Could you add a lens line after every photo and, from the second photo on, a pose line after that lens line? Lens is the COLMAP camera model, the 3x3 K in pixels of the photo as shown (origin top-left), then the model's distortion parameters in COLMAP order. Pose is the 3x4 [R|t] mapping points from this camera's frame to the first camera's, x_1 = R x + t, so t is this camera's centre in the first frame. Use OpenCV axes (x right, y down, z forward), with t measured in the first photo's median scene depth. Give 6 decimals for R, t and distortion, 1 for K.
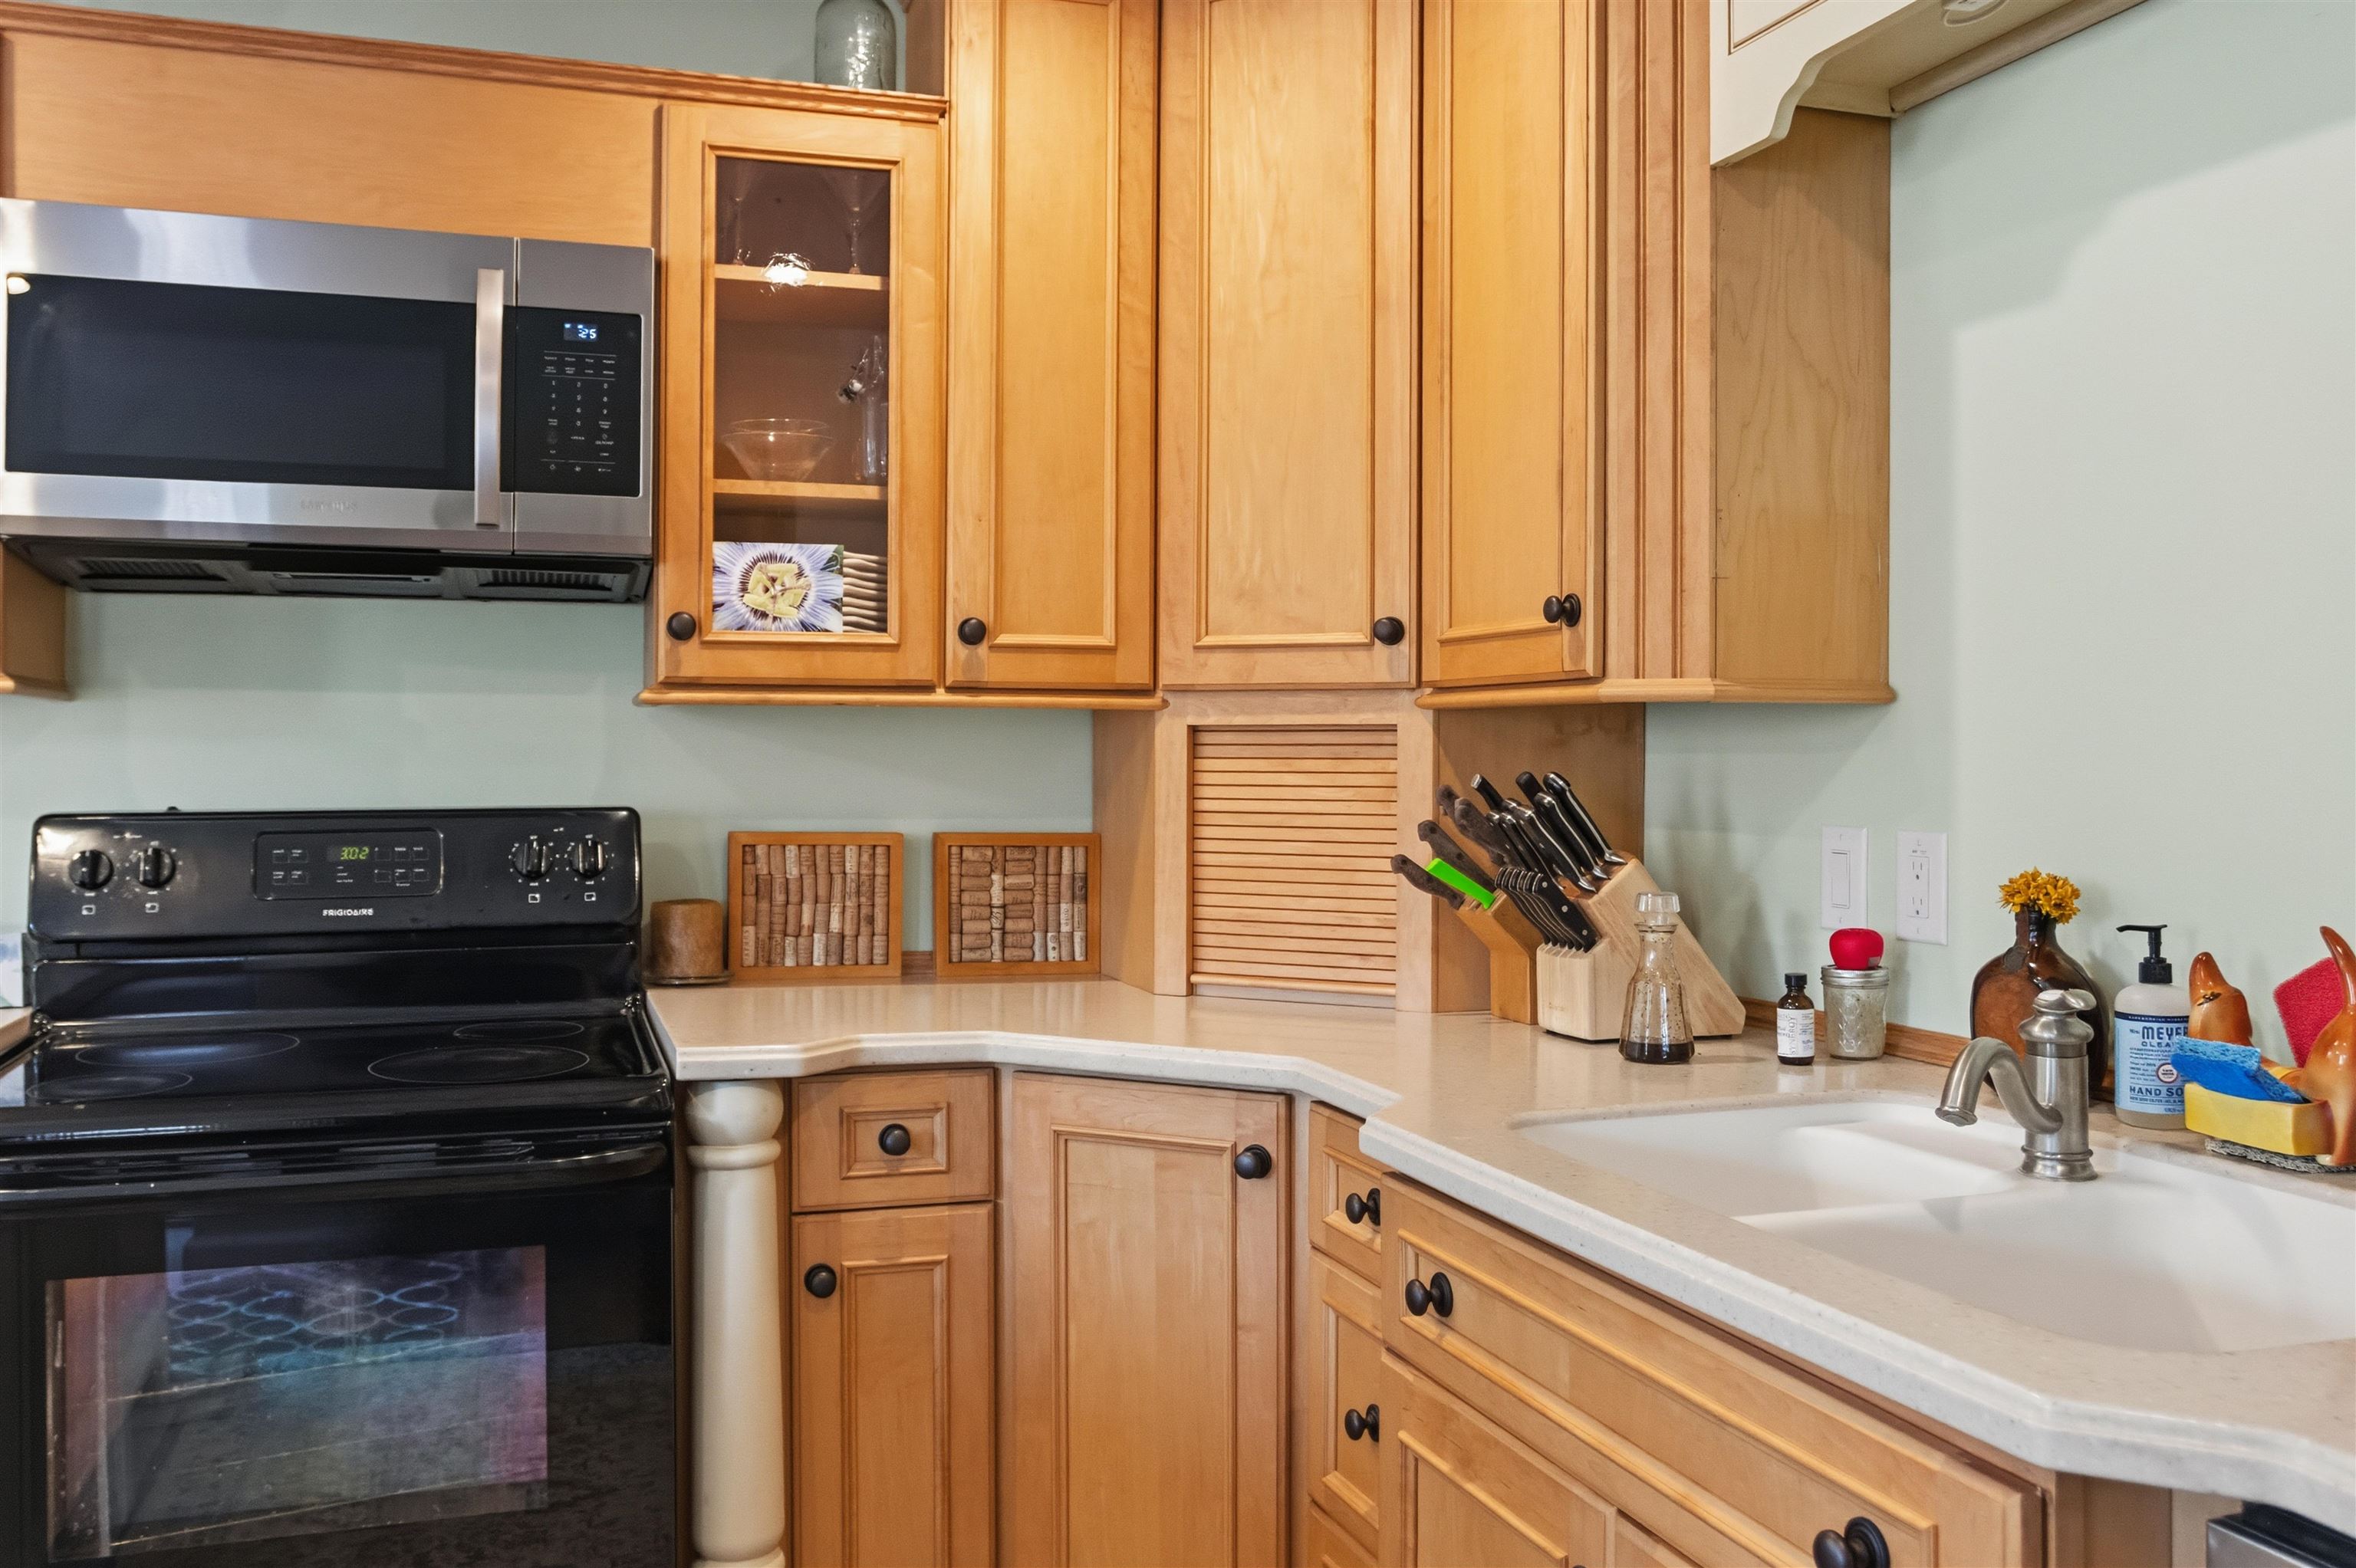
lens RADIAL K [[1776.5, 0, 1110.9], [0, 1776.5, 738.4], [0, 0, 1]] dist [-0.035023, 0.046109]
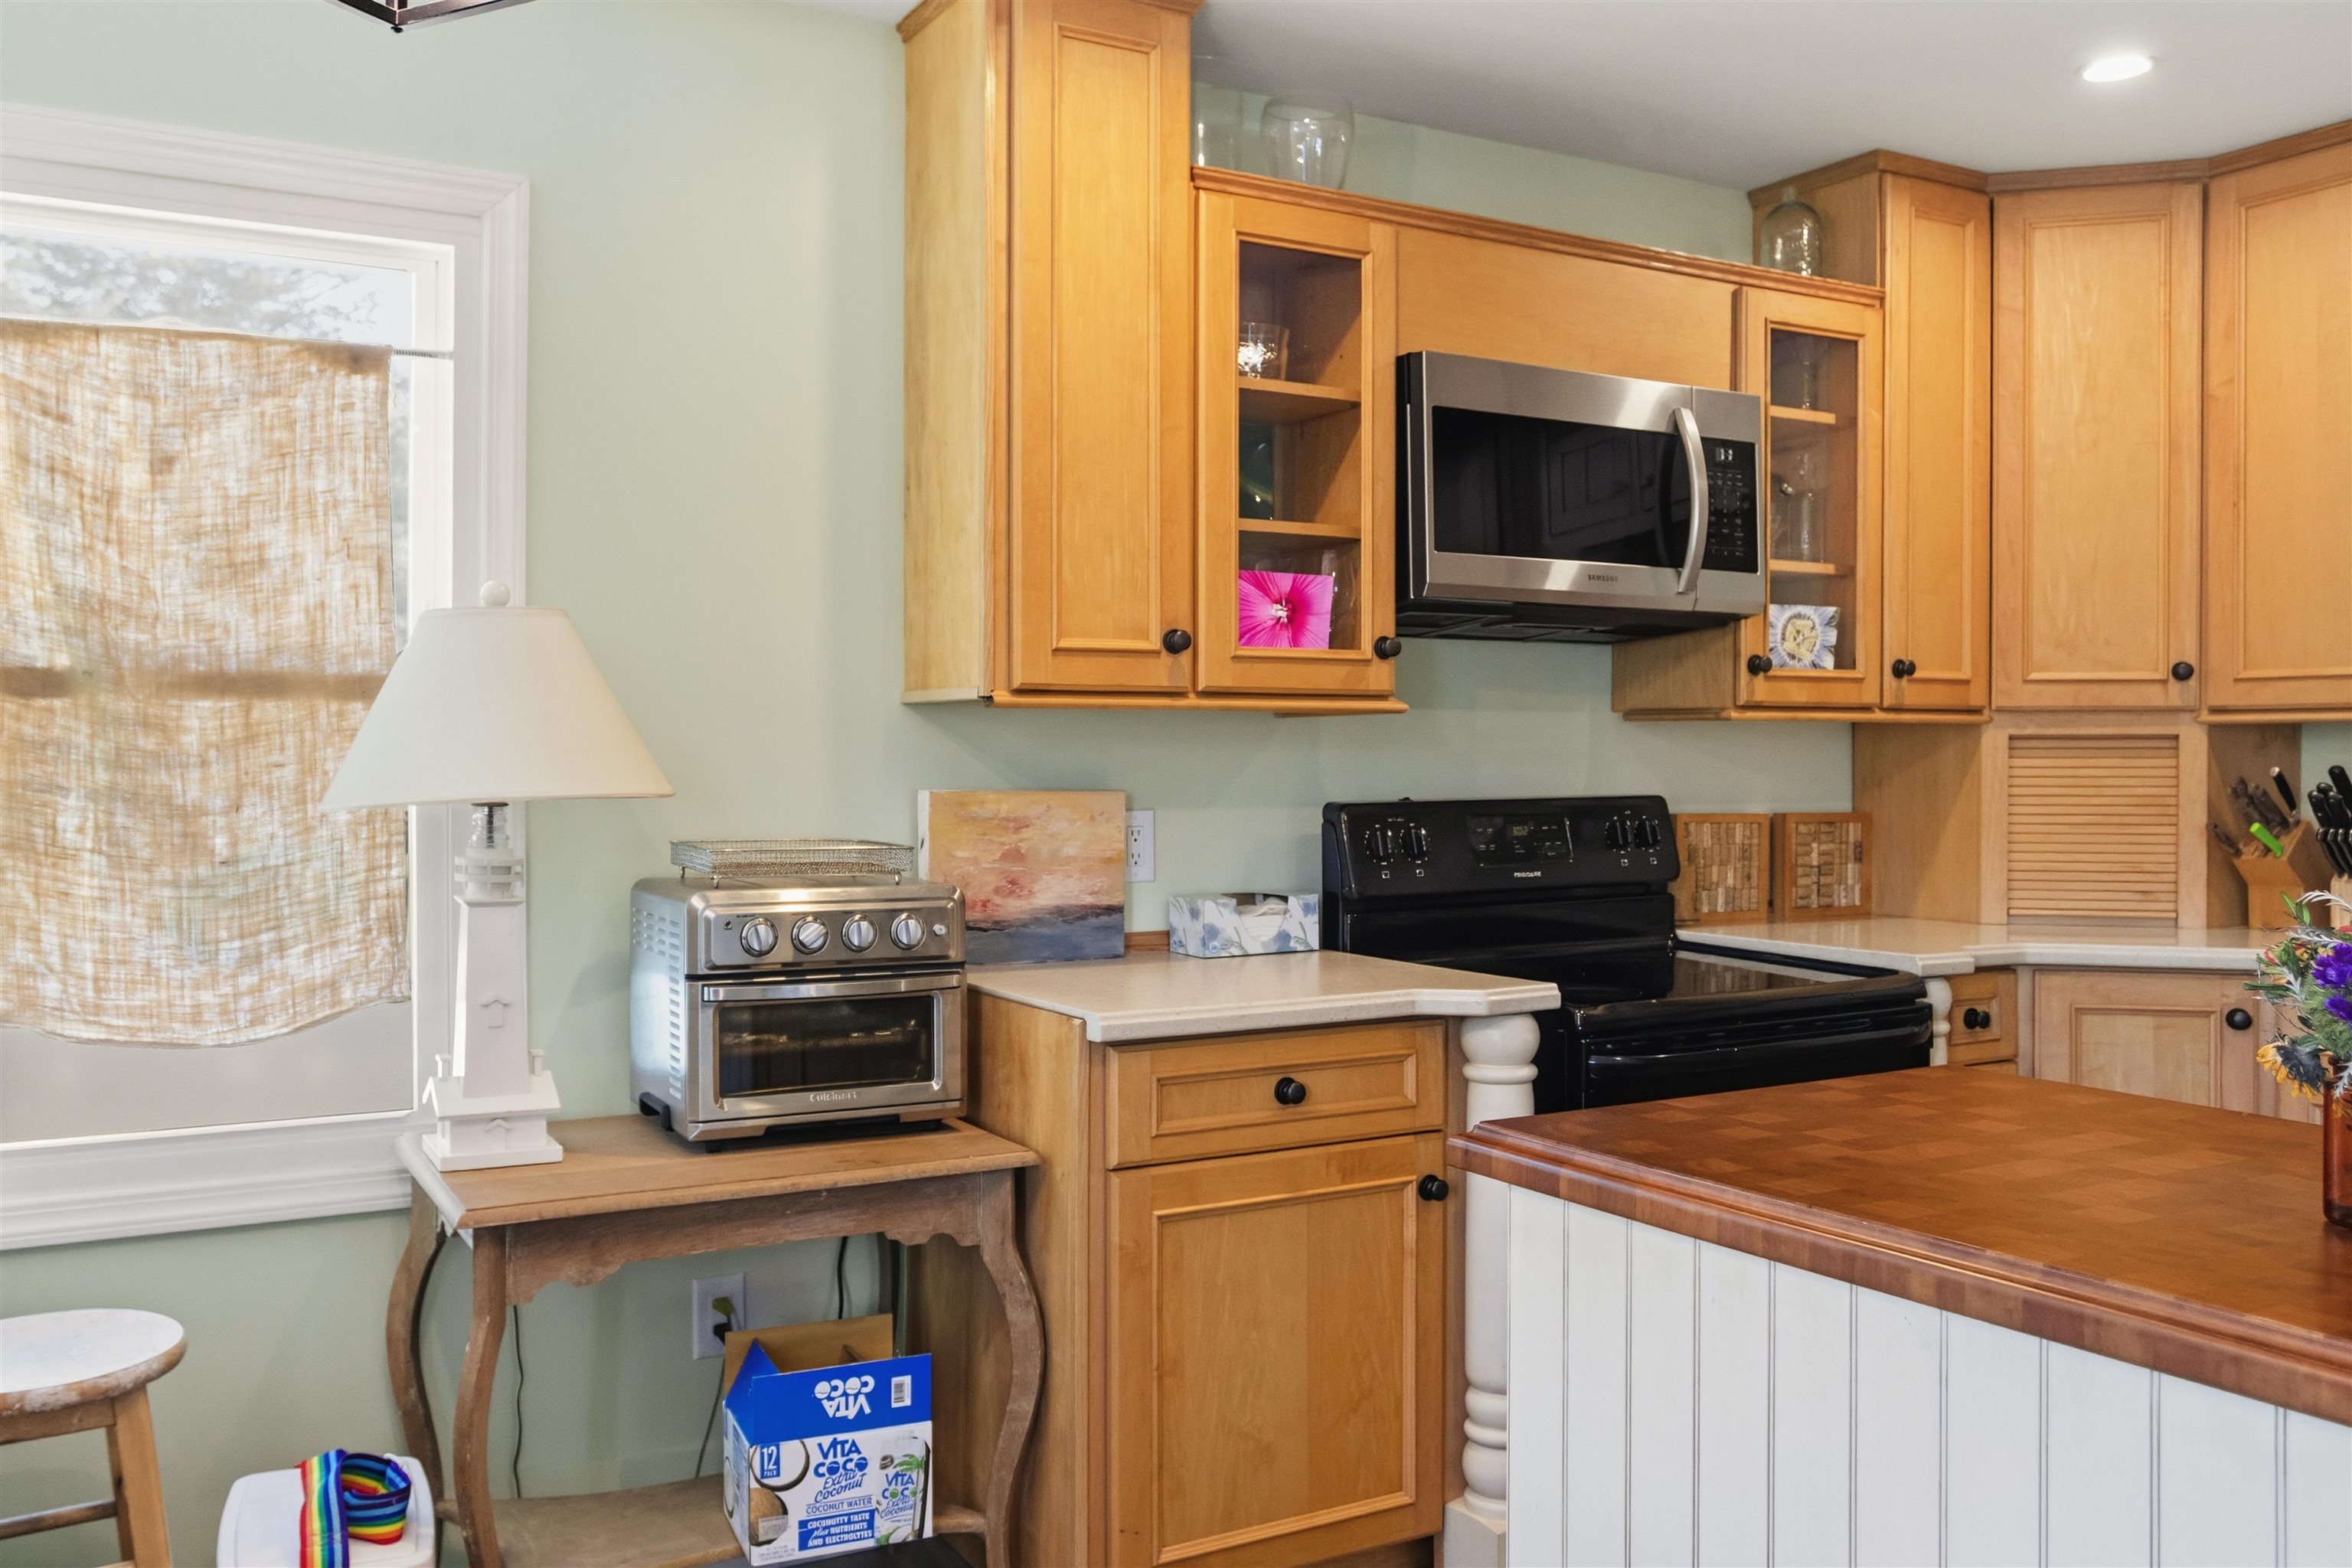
lens RADIAL K [[1773.7, 0, 1109.0], [0, 1773.7, 738.5], [0, 0, 1]] dist [-0.035023, 0.046109]
pose [[0.979574, -0.000989, 0.201082, -1.019028], [0.000525, 0.999997, 0.002359, -0.008739], [-0.201084, -0.002206, 0.979572, -0.261240]]
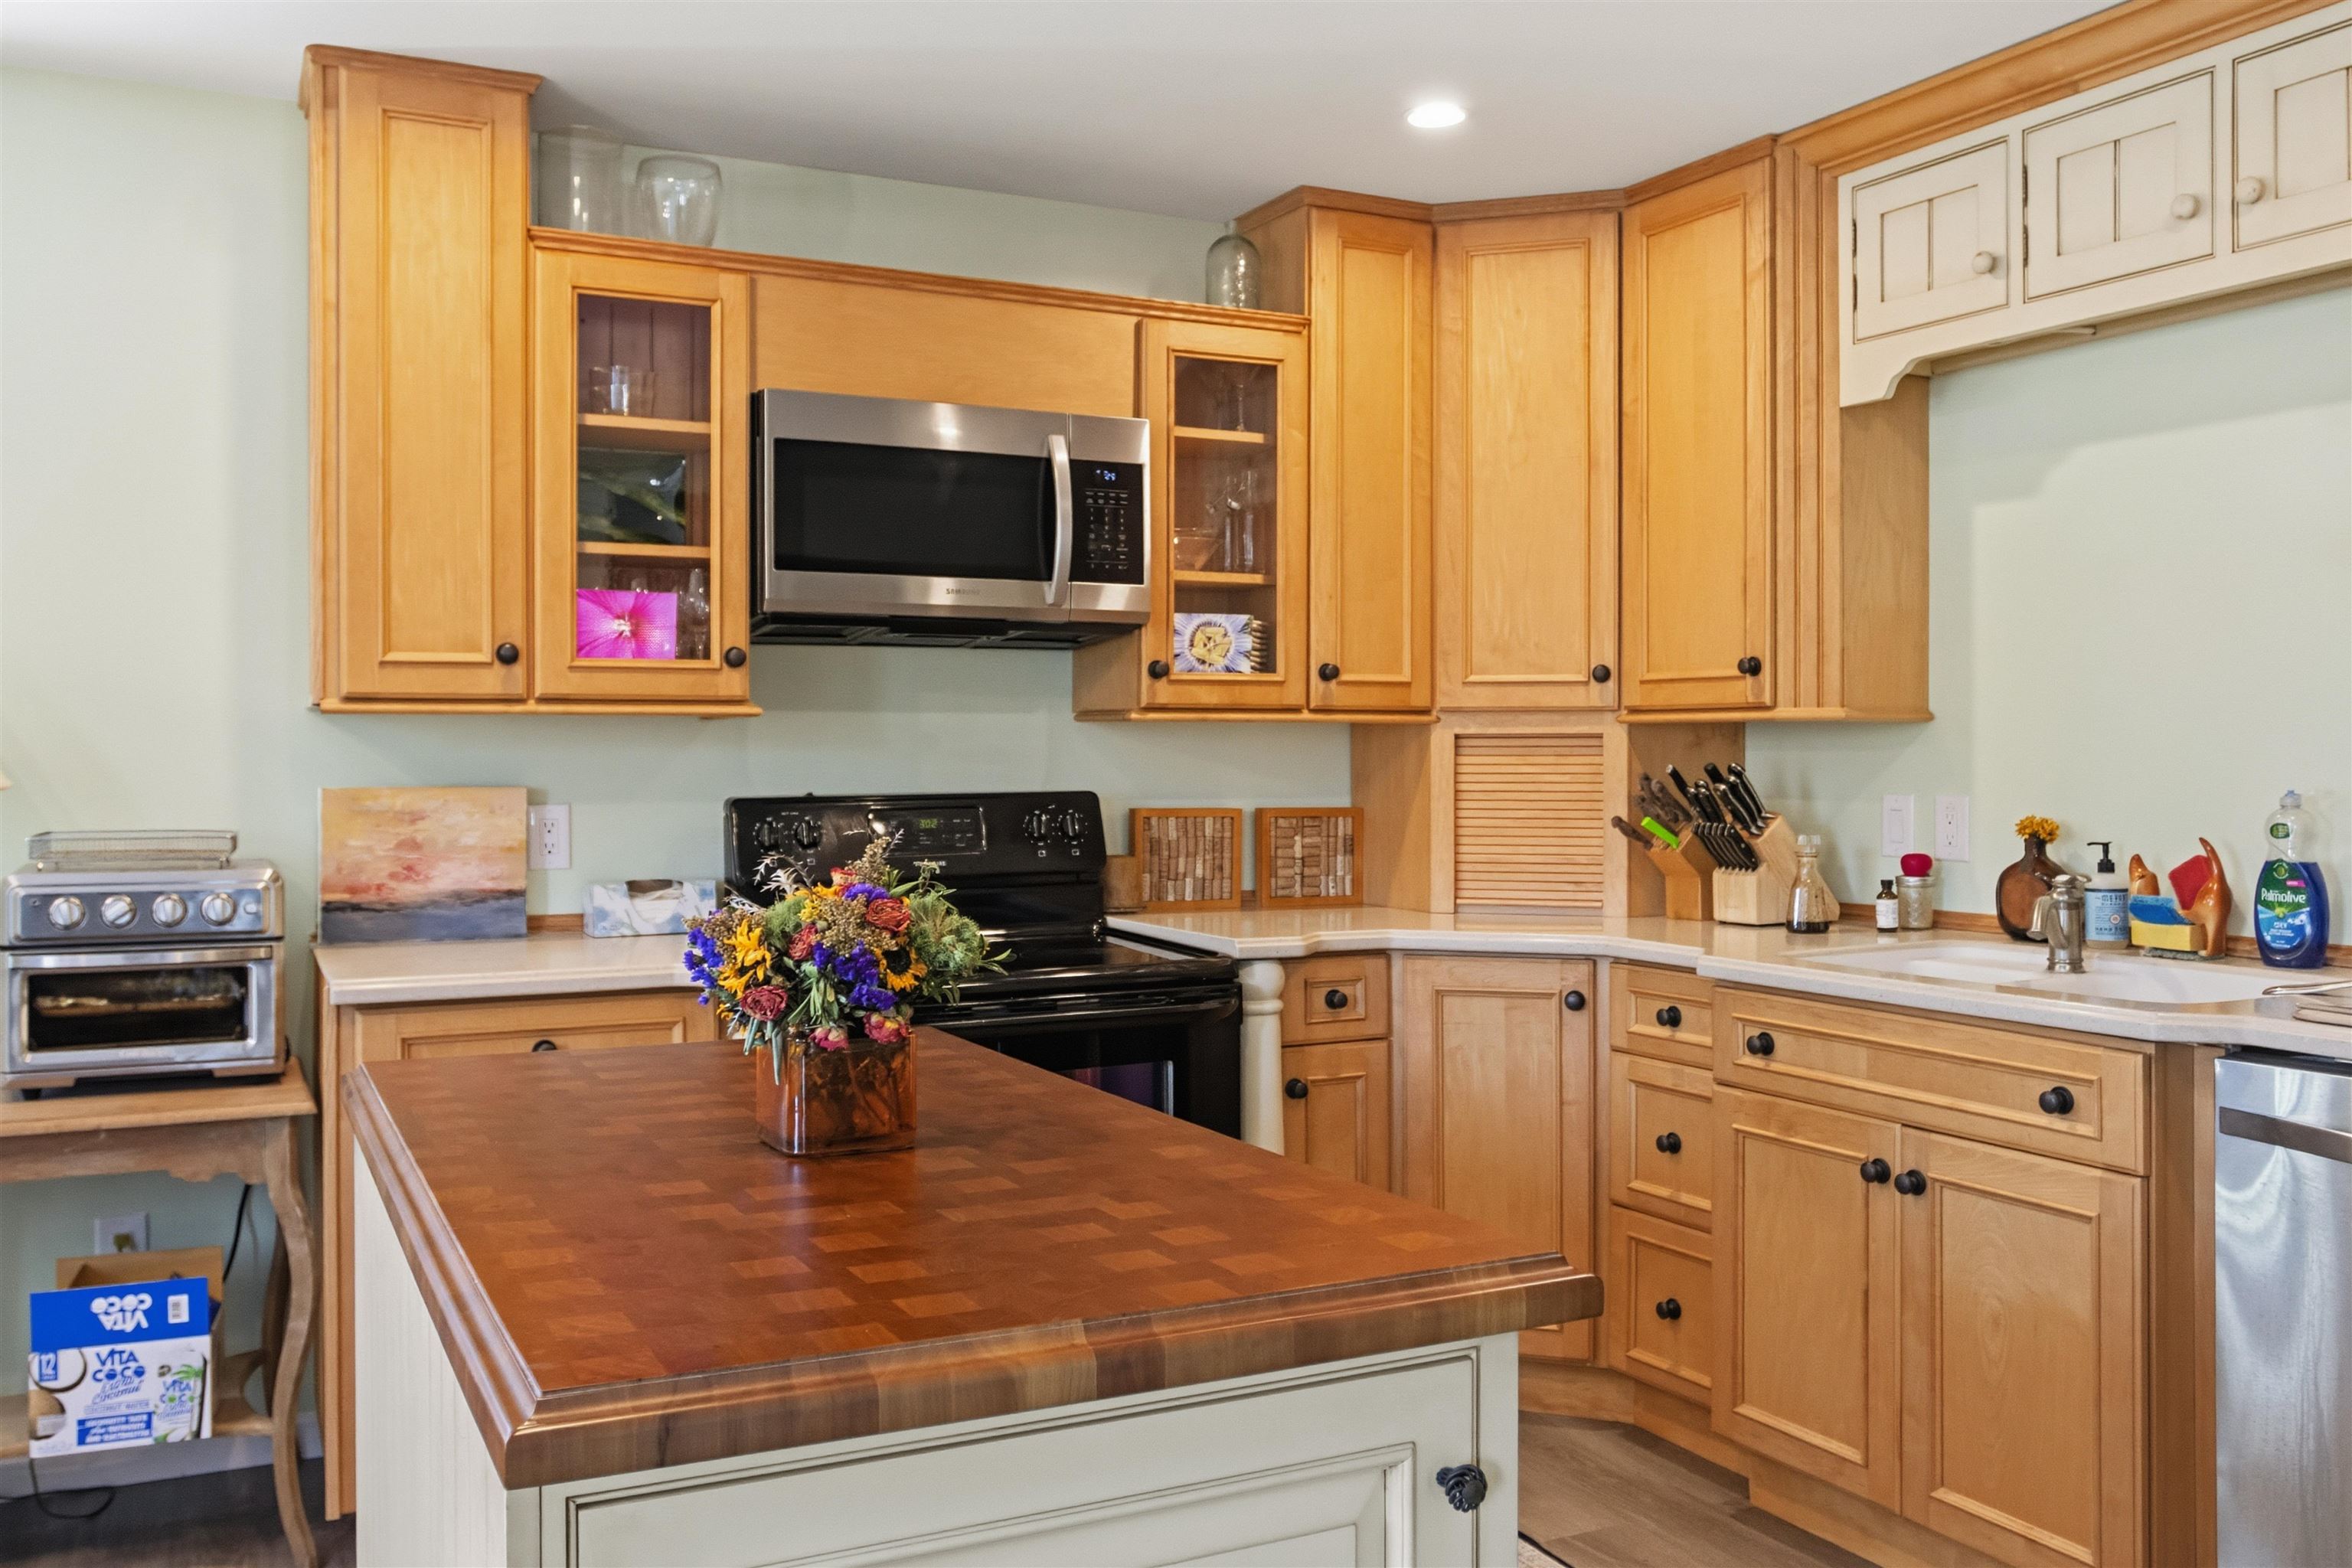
lens RADIAL K [[1773.7, 0, 1109.0], [0, 1773.7, 738.5], [0, 0, 1]] dist [-0.035023, 0.046109]
pose [[0.989404, -0.003928, 0.145133, -0.499635], [0.003625, 0.999991, 0.002348, -0.008639], [-0.145141, -0.001797, 0.989409, -0.480568]]
